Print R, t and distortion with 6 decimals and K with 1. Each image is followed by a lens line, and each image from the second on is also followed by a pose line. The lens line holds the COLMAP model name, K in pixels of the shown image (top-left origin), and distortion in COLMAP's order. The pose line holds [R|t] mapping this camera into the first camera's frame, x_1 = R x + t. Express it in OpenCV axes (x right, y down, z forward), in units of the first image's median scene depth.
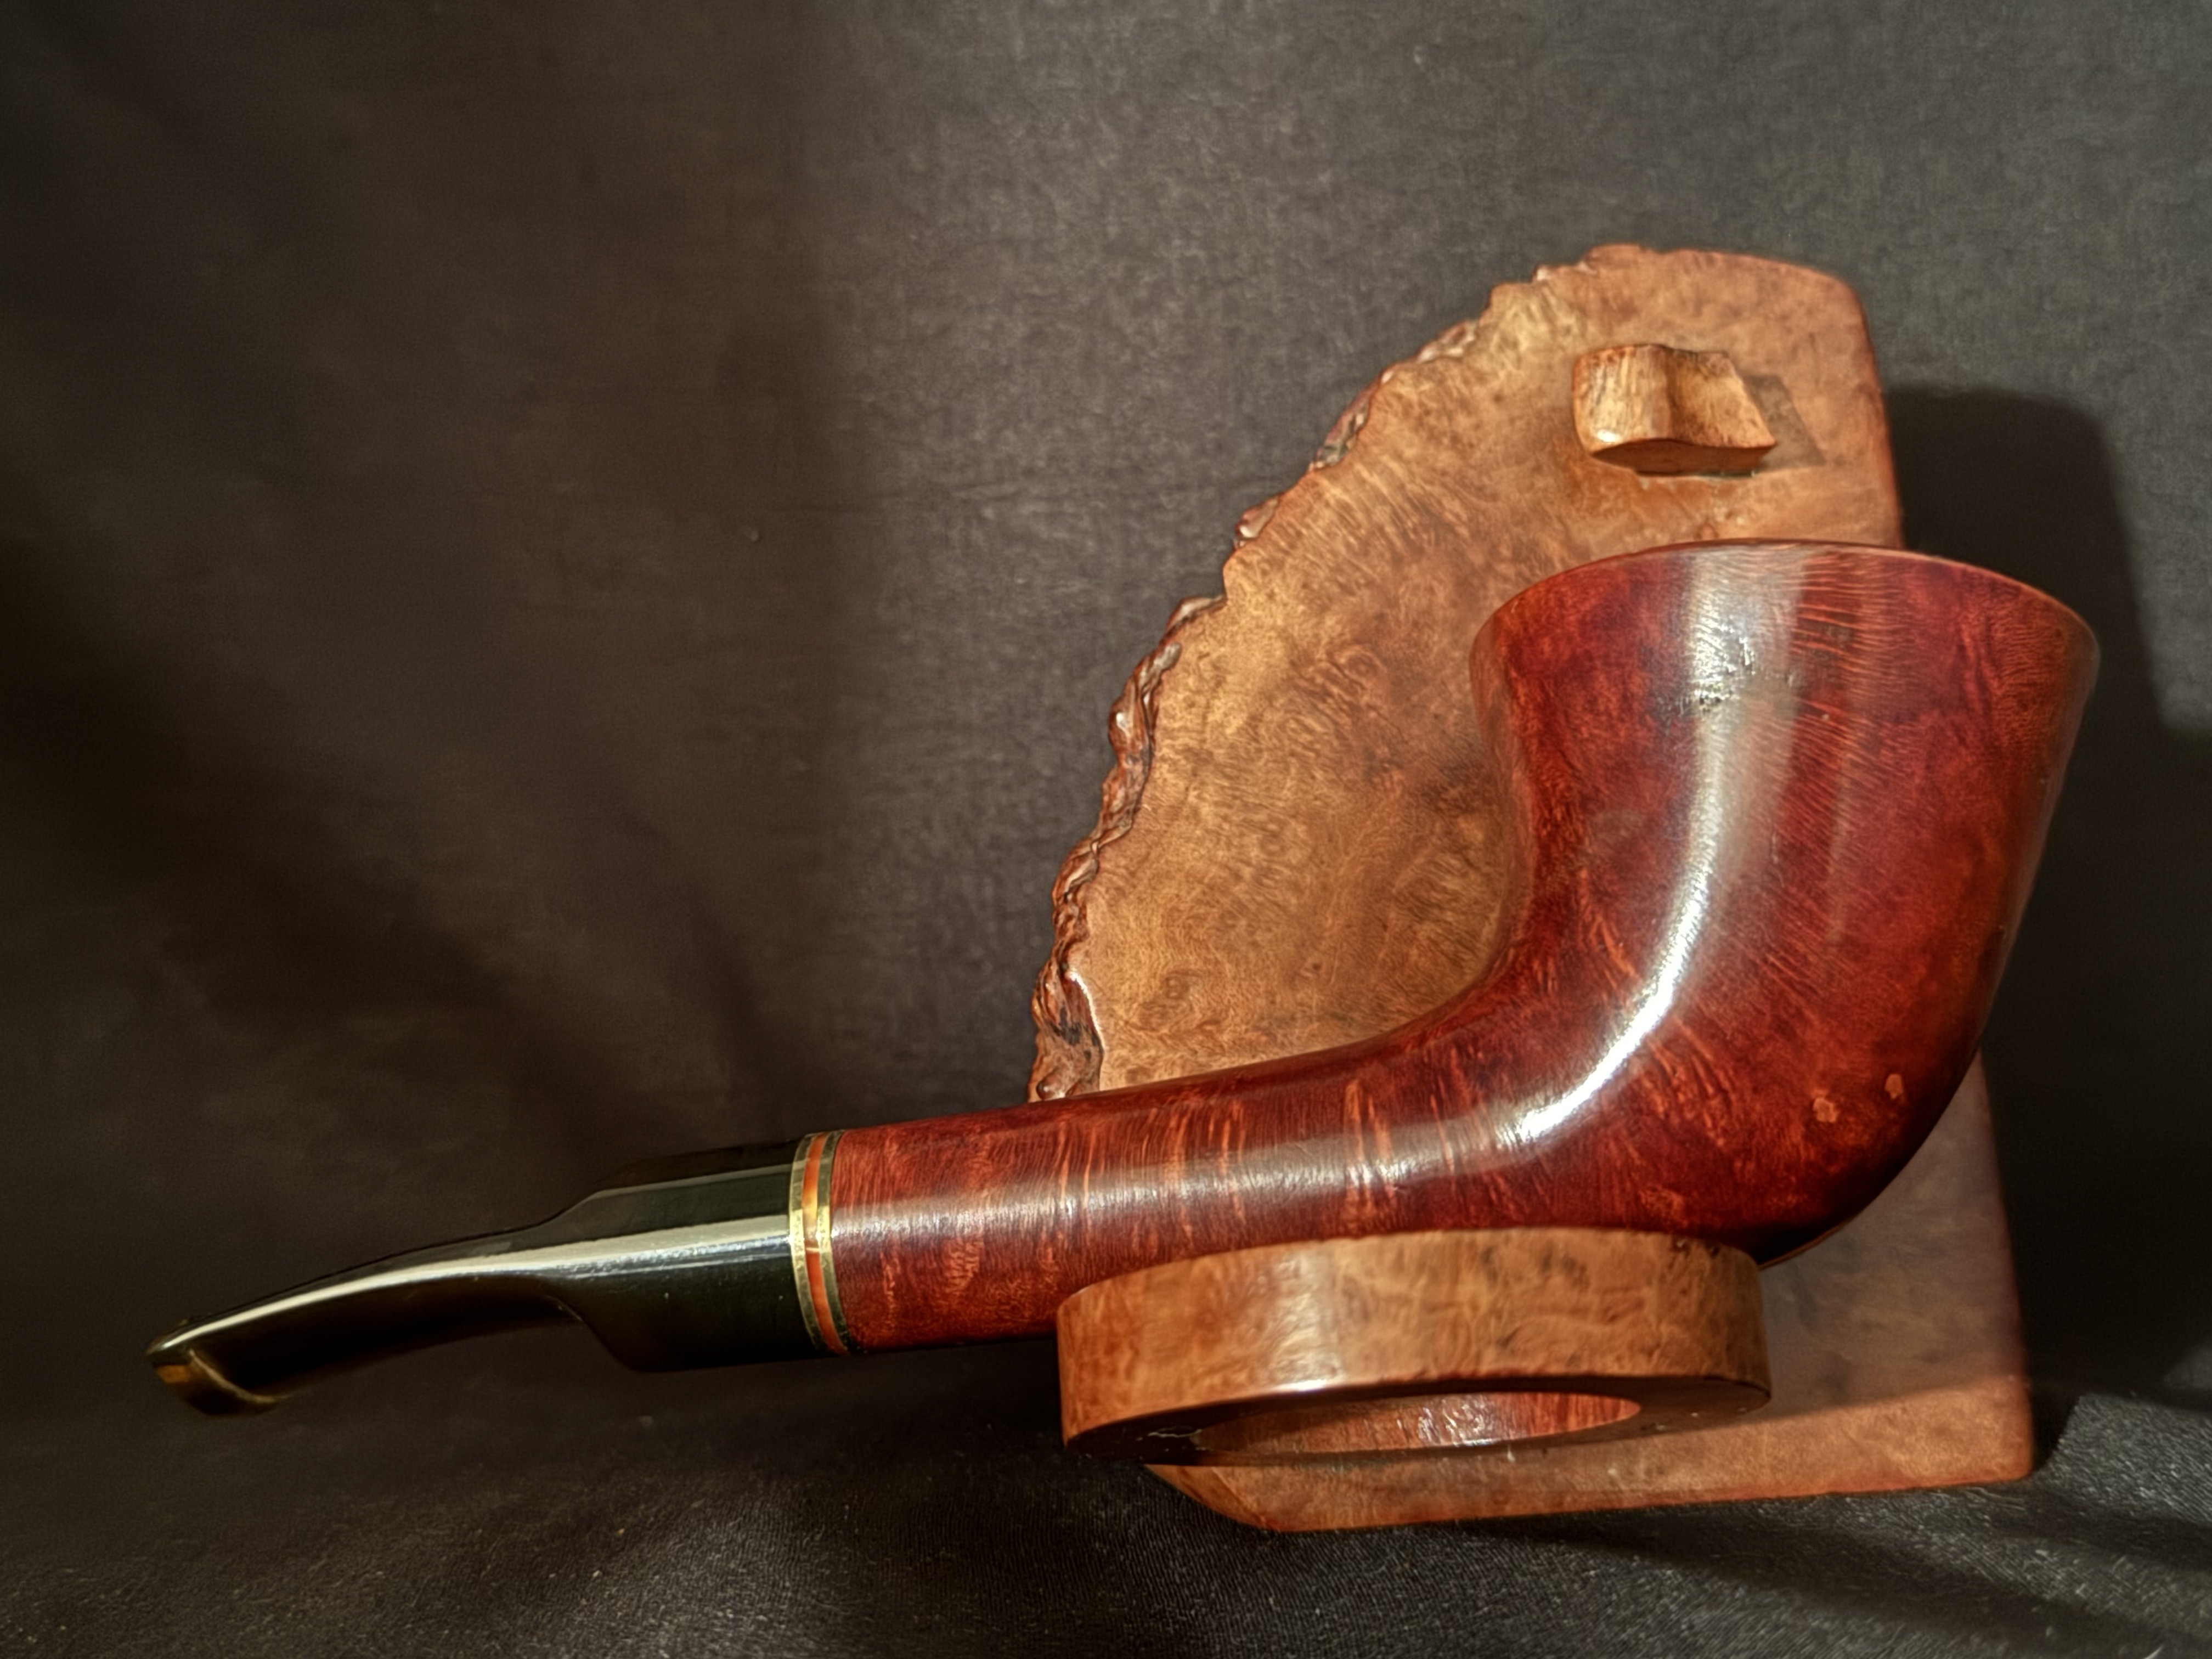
lens RADIAL K [[3064.2, 0, 1106.0], [0, 3064.2, 829.5], [0, 0, 1]] dist [0.115507, -0.081009]
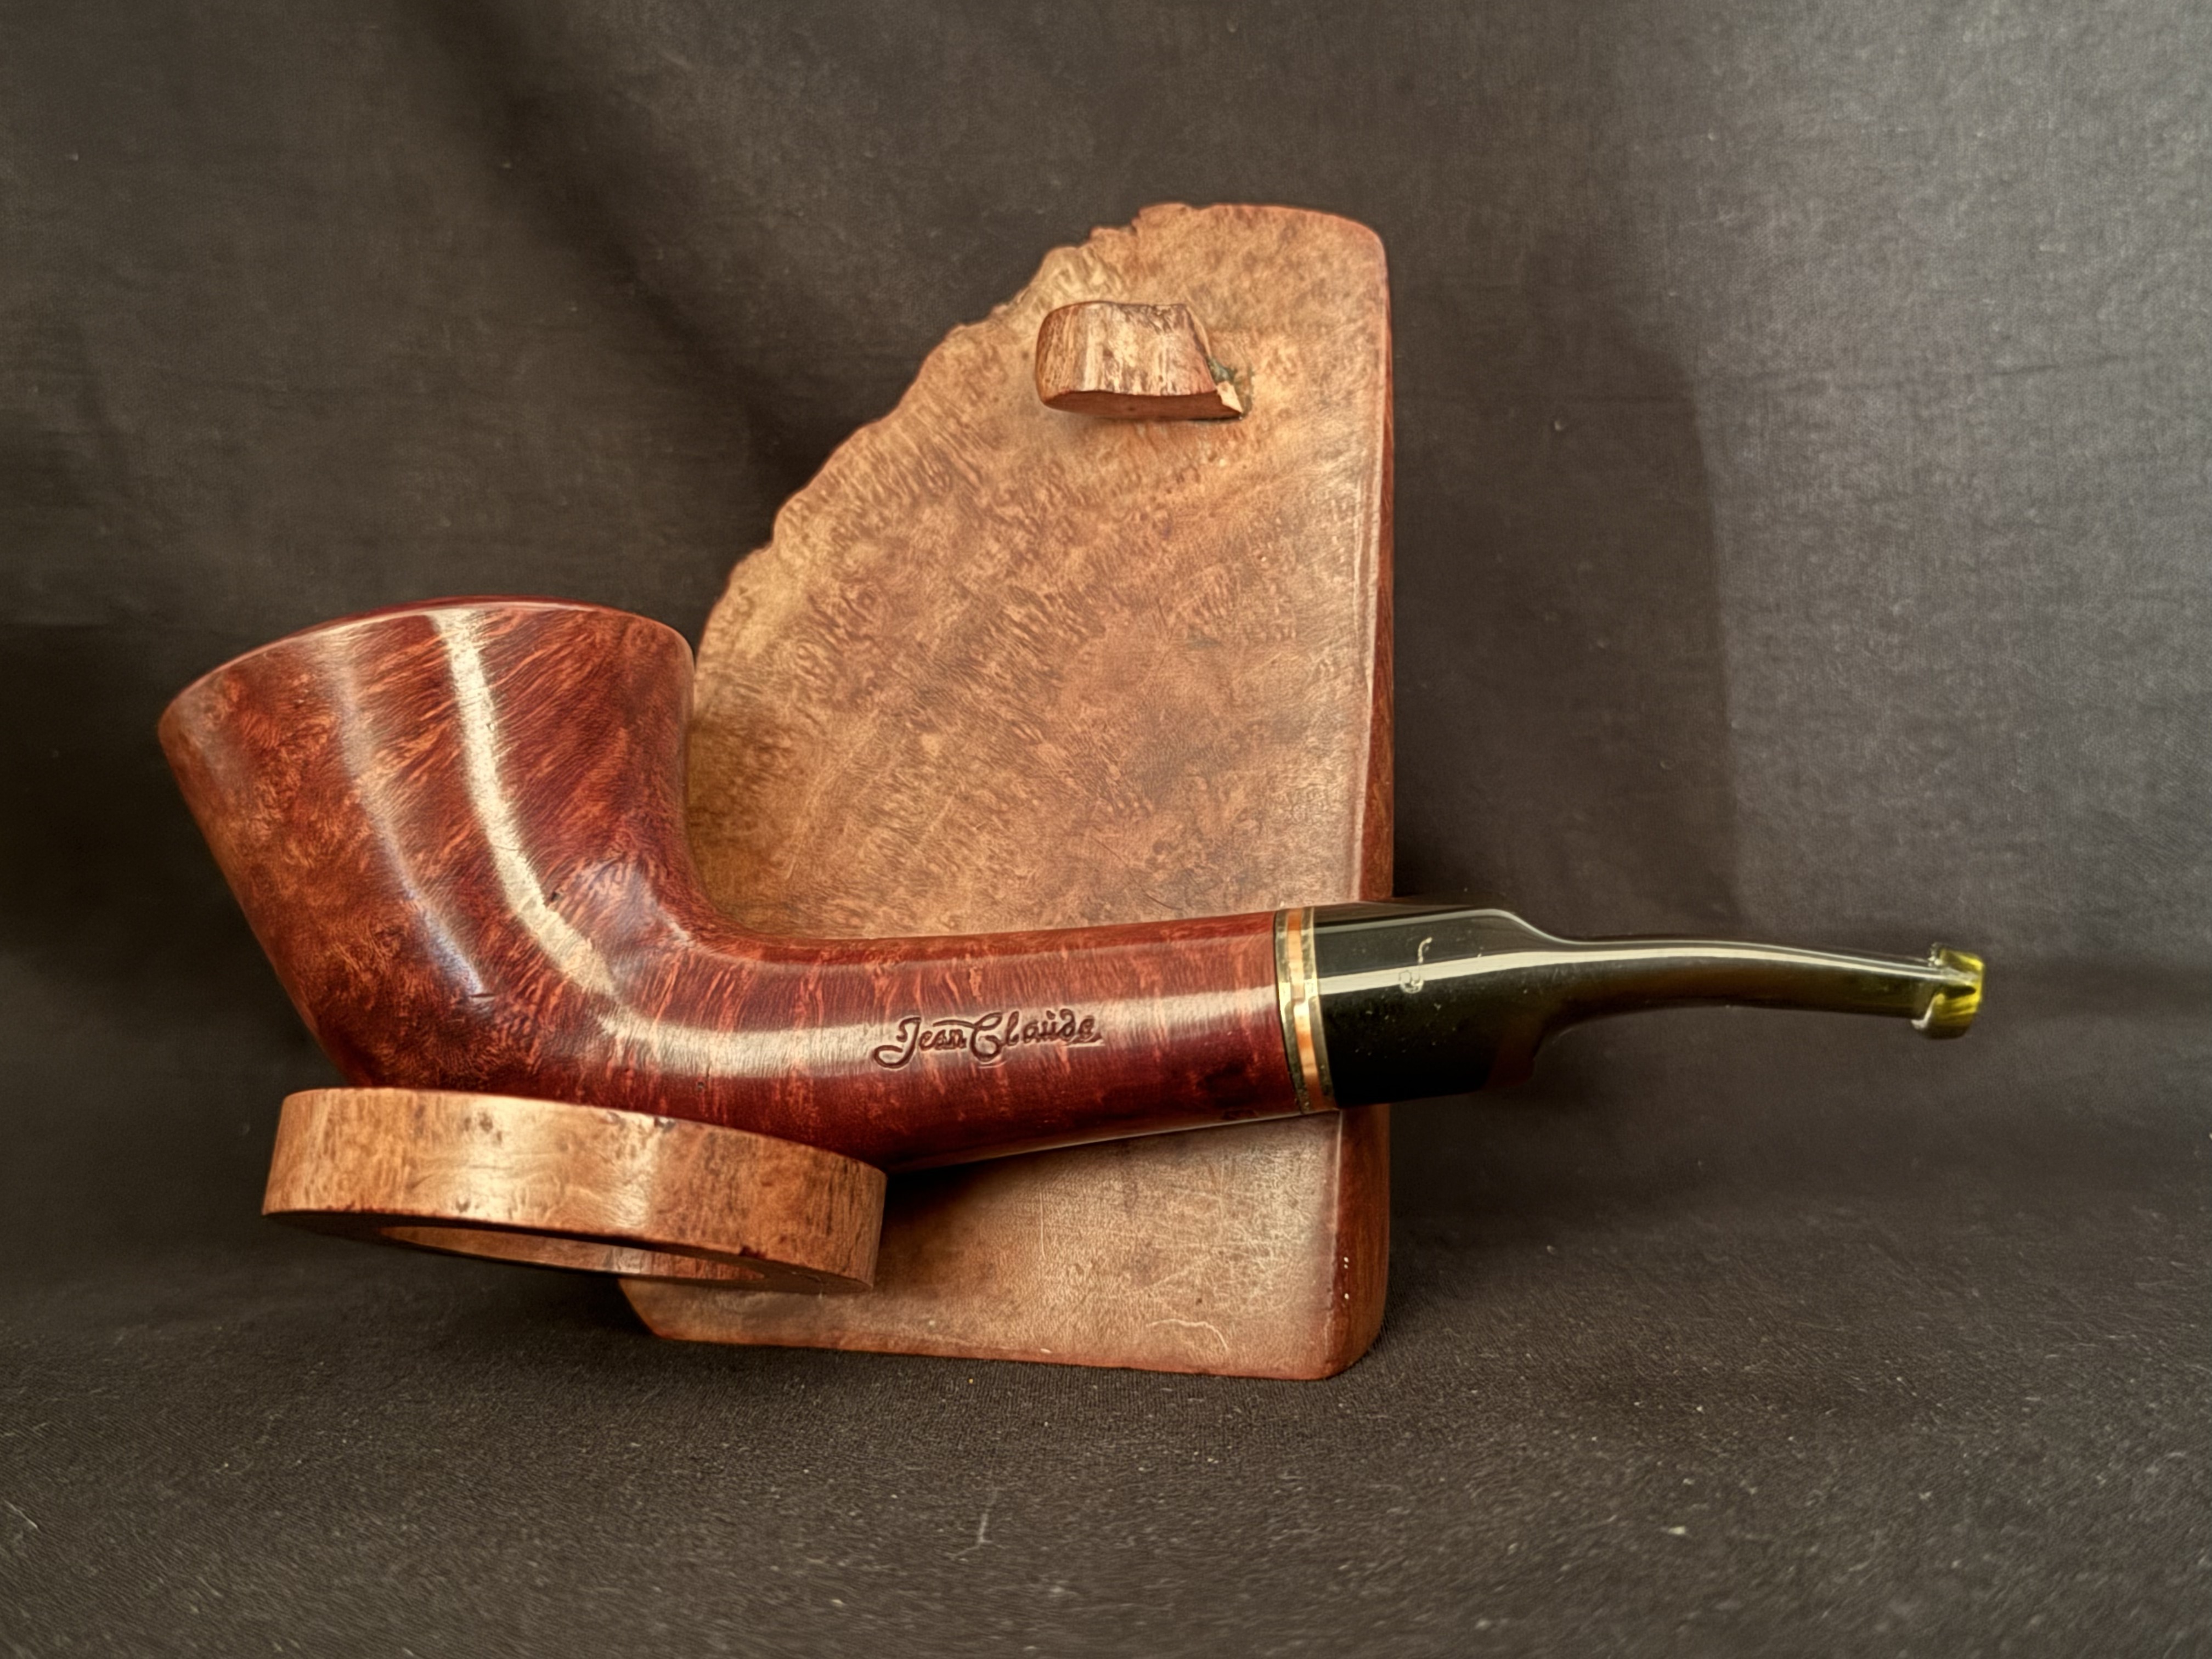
lens RADIAL K [[2647.5, 0, 1106.0], [0, 2647.5, 829.5], [0, 0, 1]] dist [0.135529, -0.019959]
pose [[0.878407, 0.040284, -0.476213, 0.637399], [-0.018804, 0.998583, 0.049788, -0.019218], [0.477544, -0.034780, 0.877919, 0.177928]]
